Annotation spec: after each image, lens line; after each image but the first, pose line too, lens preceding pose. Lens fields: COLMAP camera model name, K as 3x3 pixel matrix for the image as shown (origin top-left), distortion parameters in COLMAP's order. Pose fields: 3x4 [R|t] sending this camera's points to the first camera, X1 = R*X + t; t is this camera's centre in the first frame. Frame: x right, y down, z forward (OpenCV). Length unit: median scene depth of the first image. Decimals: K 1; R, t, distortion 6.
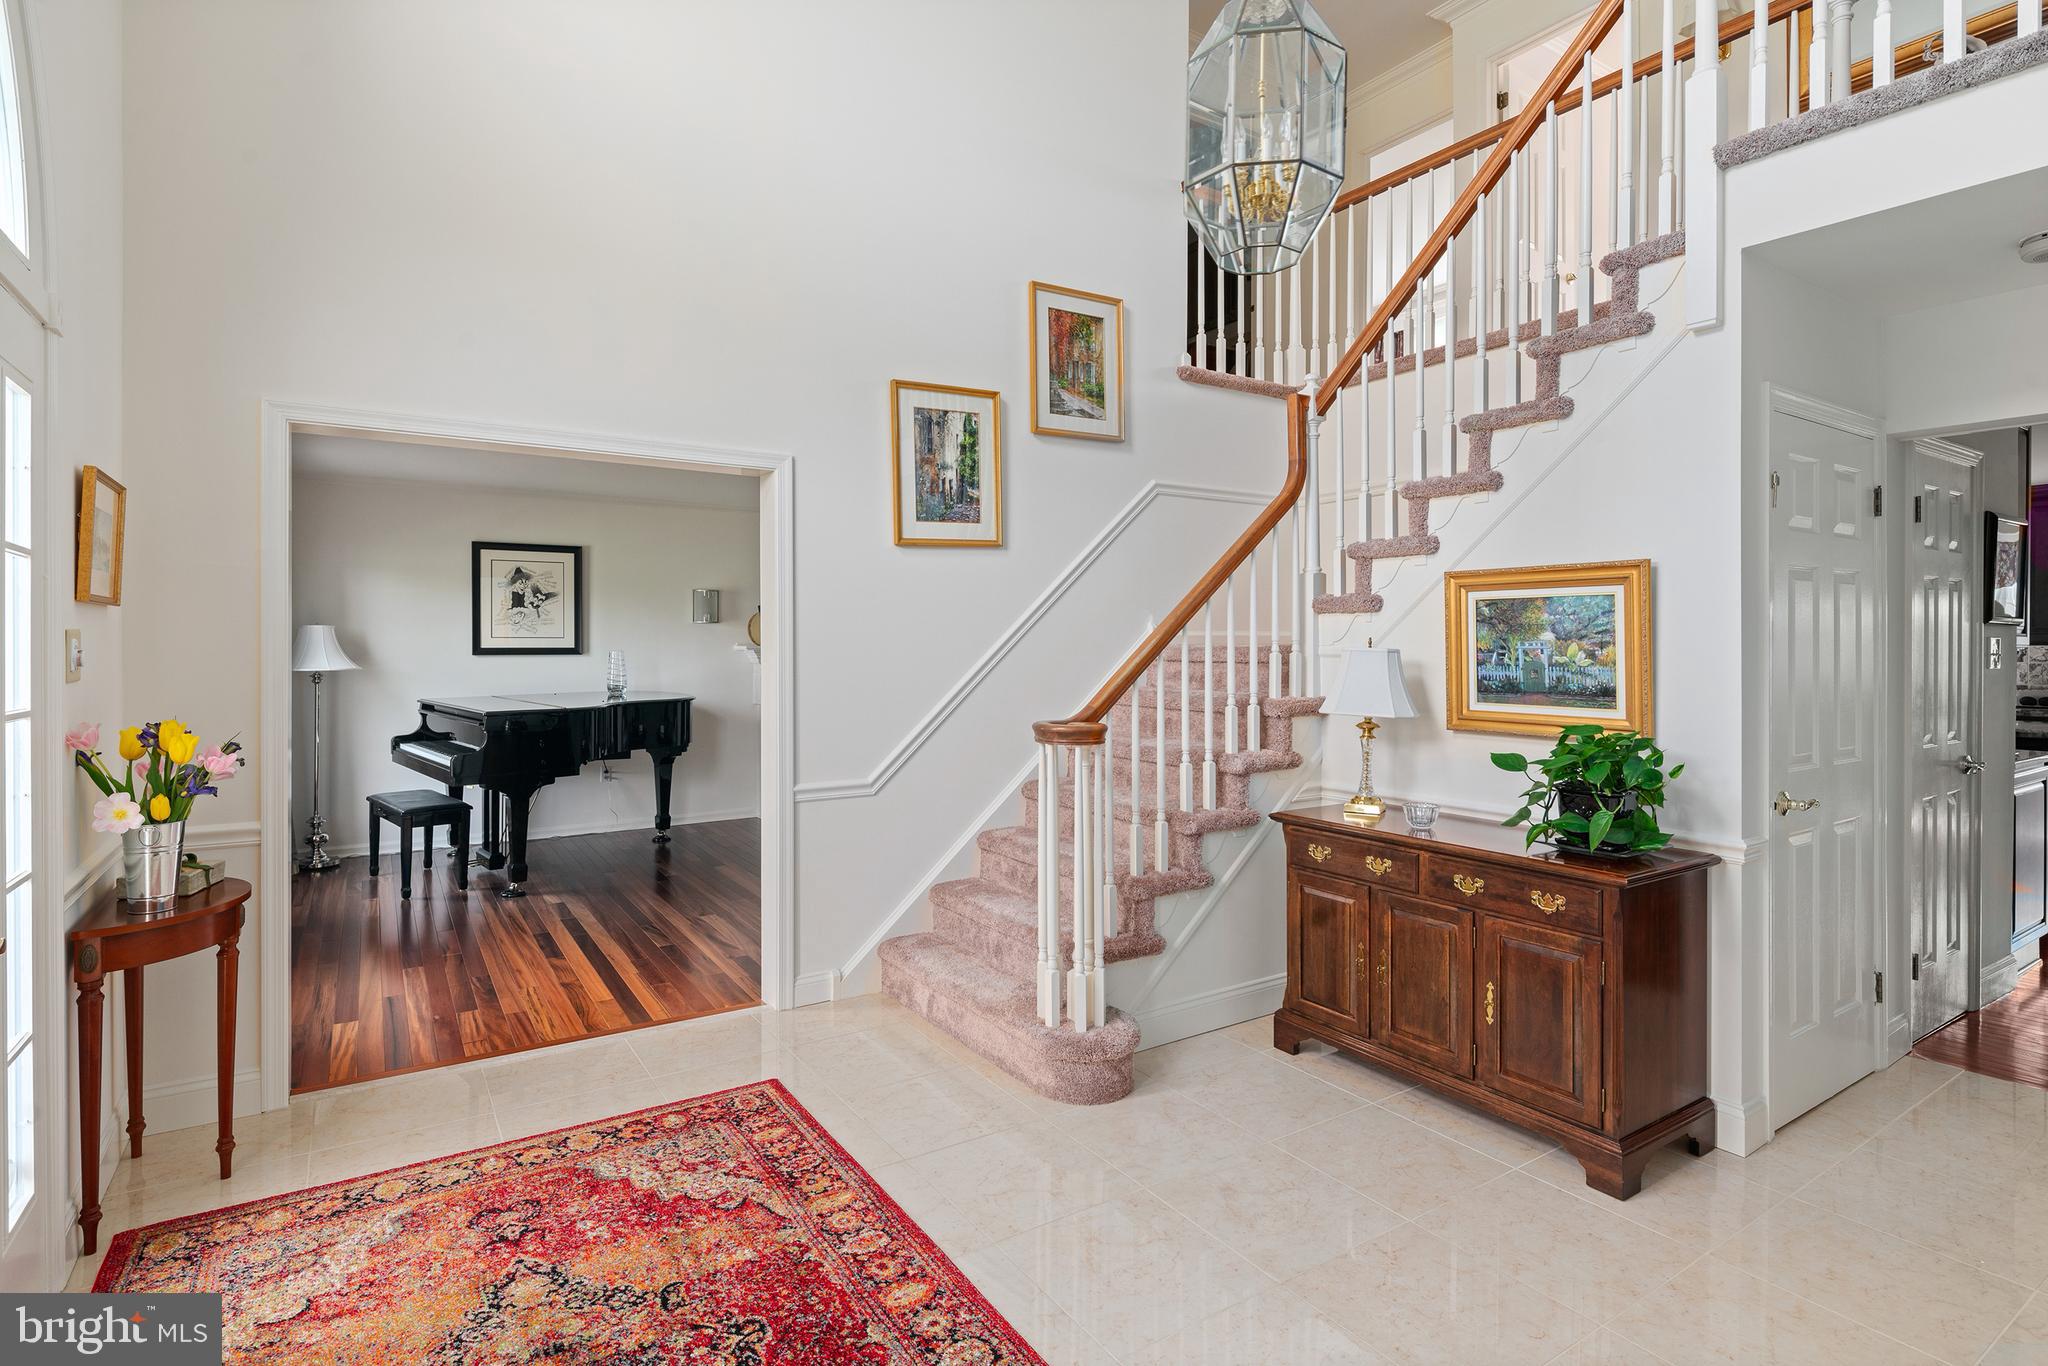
lens RADIAL K [[996.4, 0, 1019.2], [0, 996.4, 645.3], [0, 0, 1]] dist [-0.000476, -0.000134]
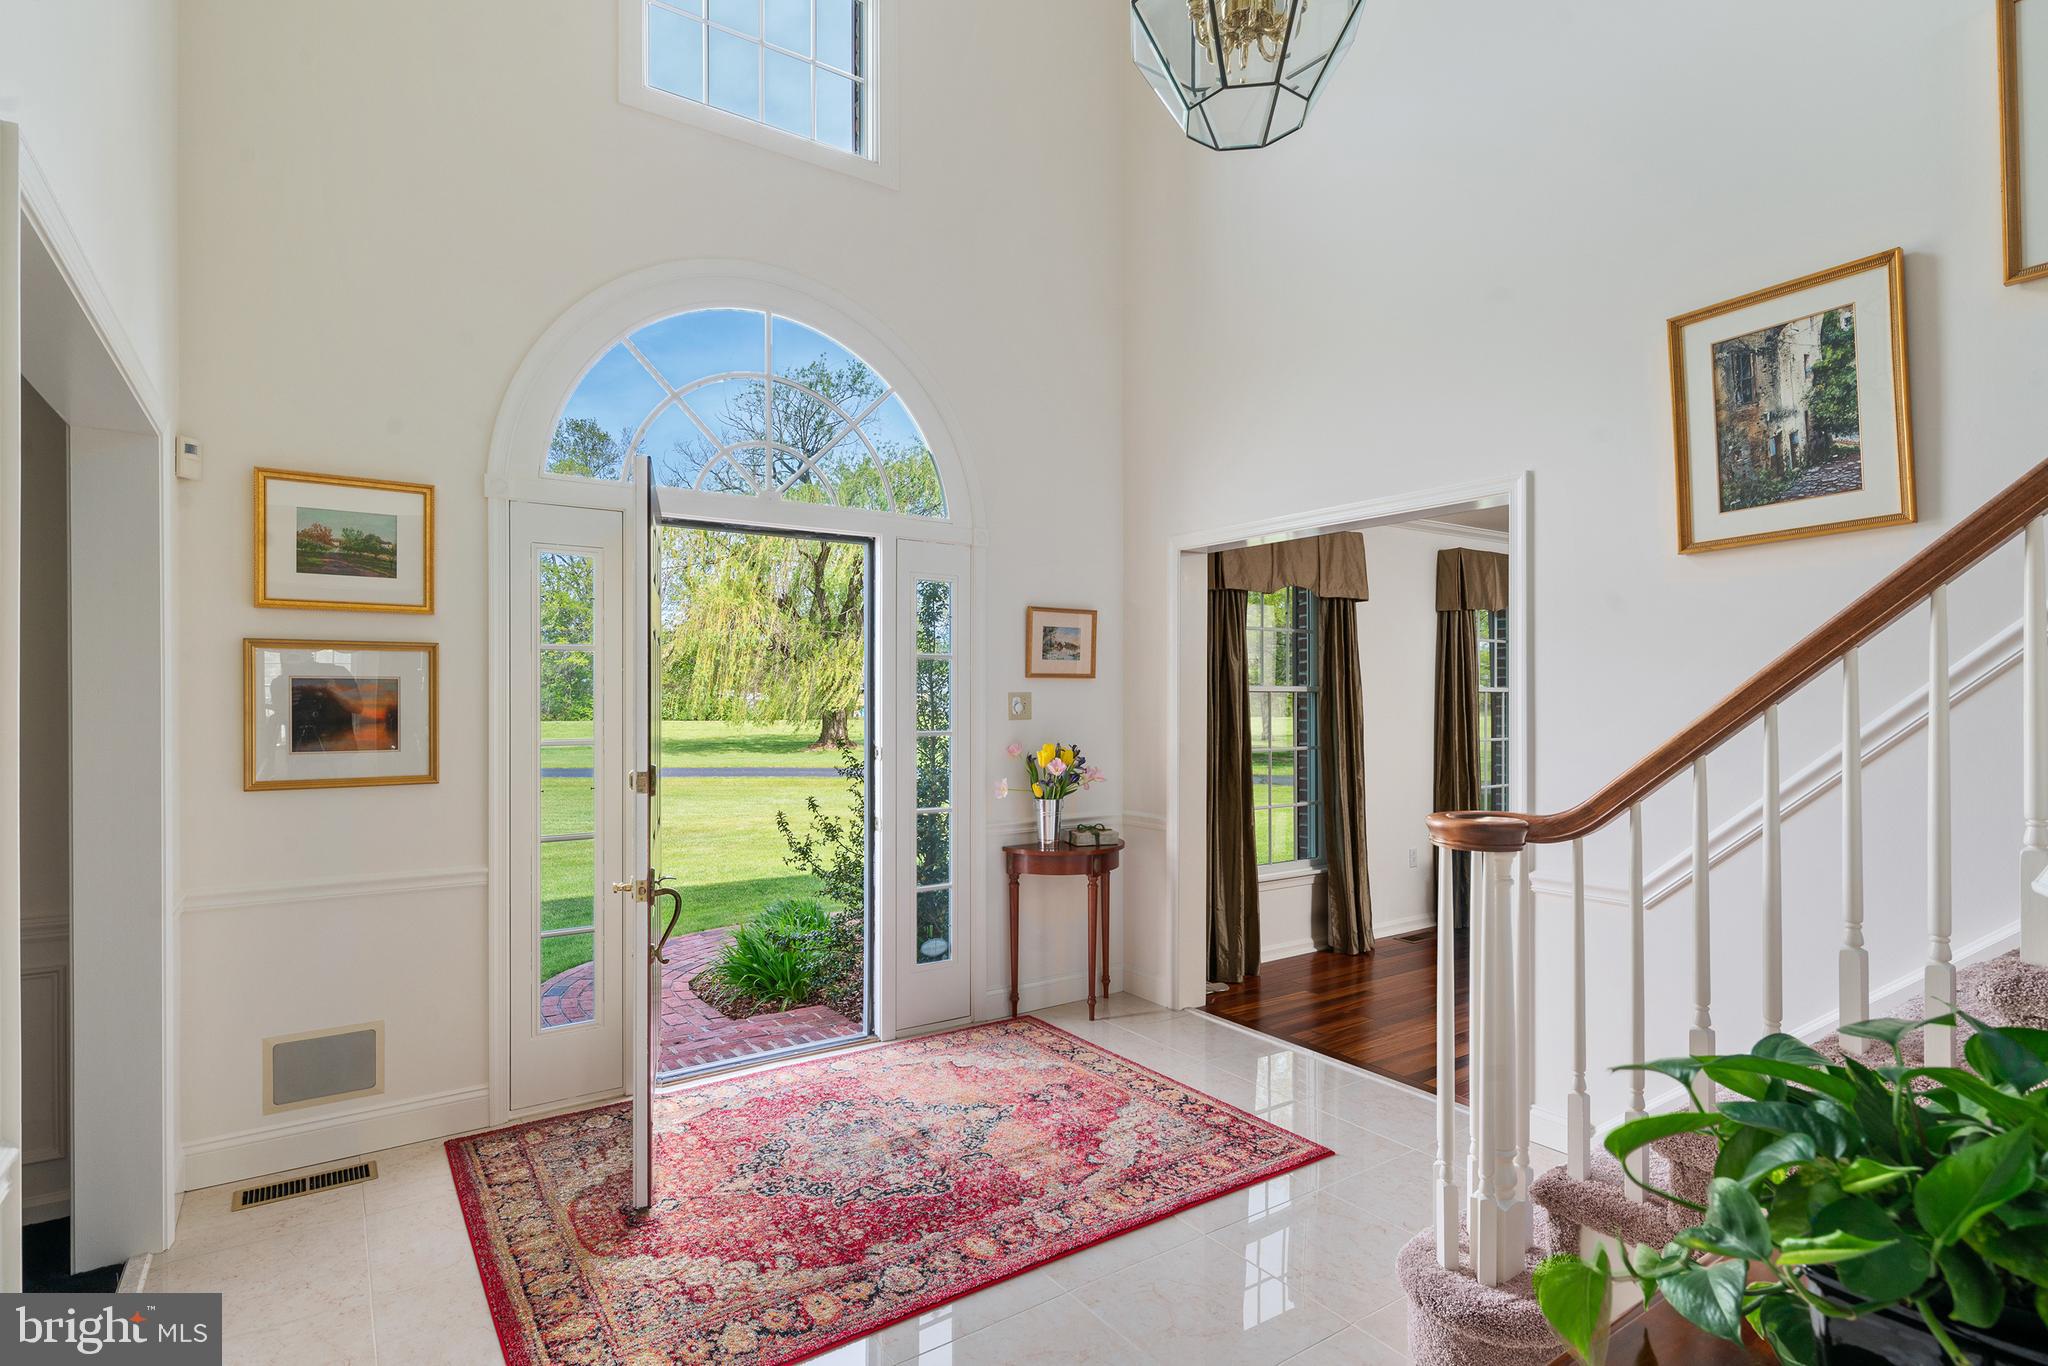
lens RADIAL K [[1037.8, 0, 1024.0], [0, 1037.8, 683.0], [0, 0, 1]] dist [0.000281, 0.000045]
pose [[0.027893, -0.014654, -0.999503, 0.586435], [0.001736, 0.999892, -0.014611, -0.001546], [0.999609, -0.001327, 0.027916, 0.524922]]
